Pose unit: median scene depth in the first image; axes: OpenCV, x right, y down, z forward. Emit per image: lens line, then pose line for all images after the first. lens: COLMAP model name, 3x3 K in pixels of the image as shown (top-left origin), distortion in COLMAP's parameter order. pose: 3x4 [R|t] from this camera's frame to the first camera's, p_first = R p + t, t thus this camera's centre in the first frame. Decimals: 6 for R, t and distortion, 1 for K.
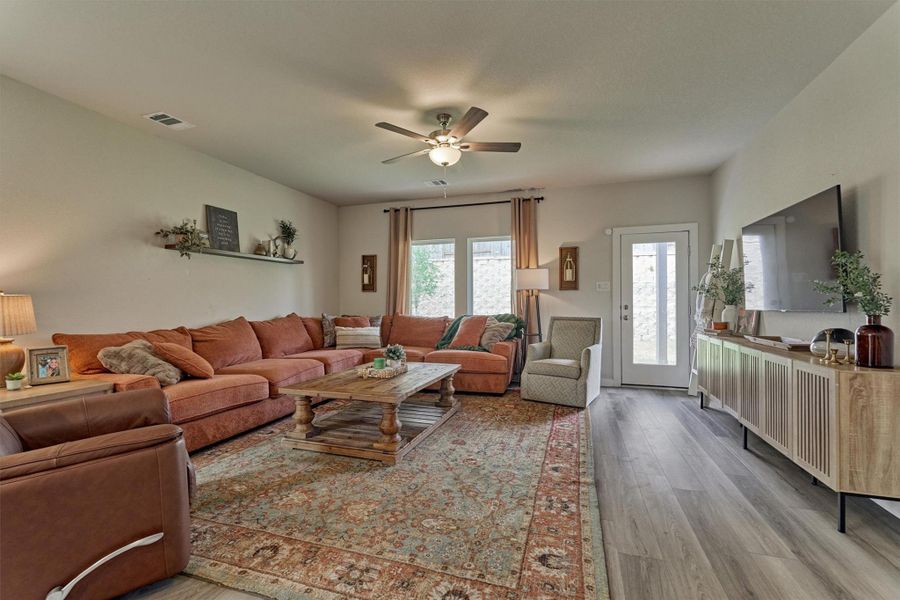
lens RADIAL K [[388.6, 0, 450.0], [0, 388.6, 300.0], [0, 0, 1]] dist [-0.001792, -0.000357]
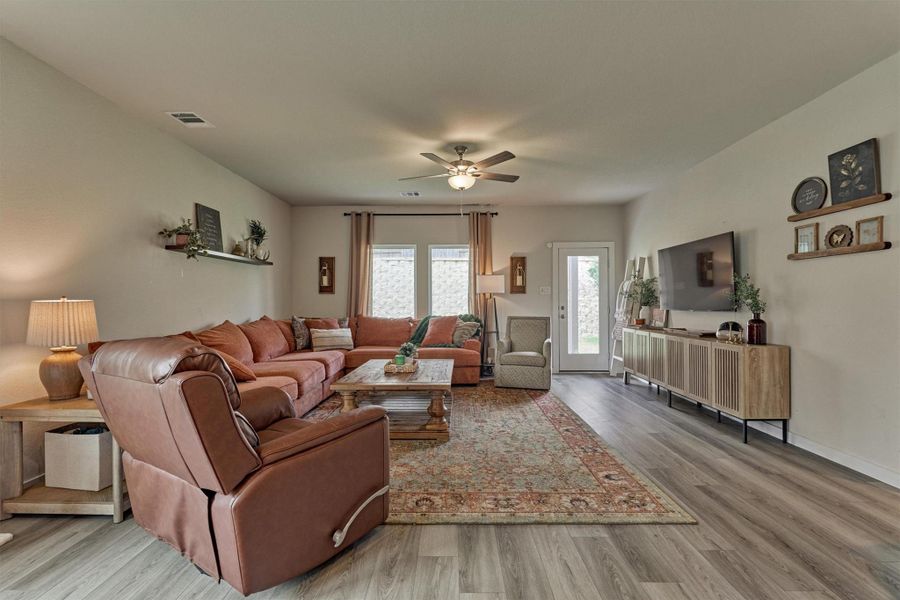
lens RADIAL K [[401.4, 0, 450.0], [0, 401.4, 300.0], [0, 0, 1]] dist [-0.000231, 0.000037]
pose [[0.953976, -0.000025, 0.299882, -0.333627], [-0.000342, 0.999999, 0.001170, -0.009629], [-0.299881, -0.001218, 0.953976, -0.124583]]
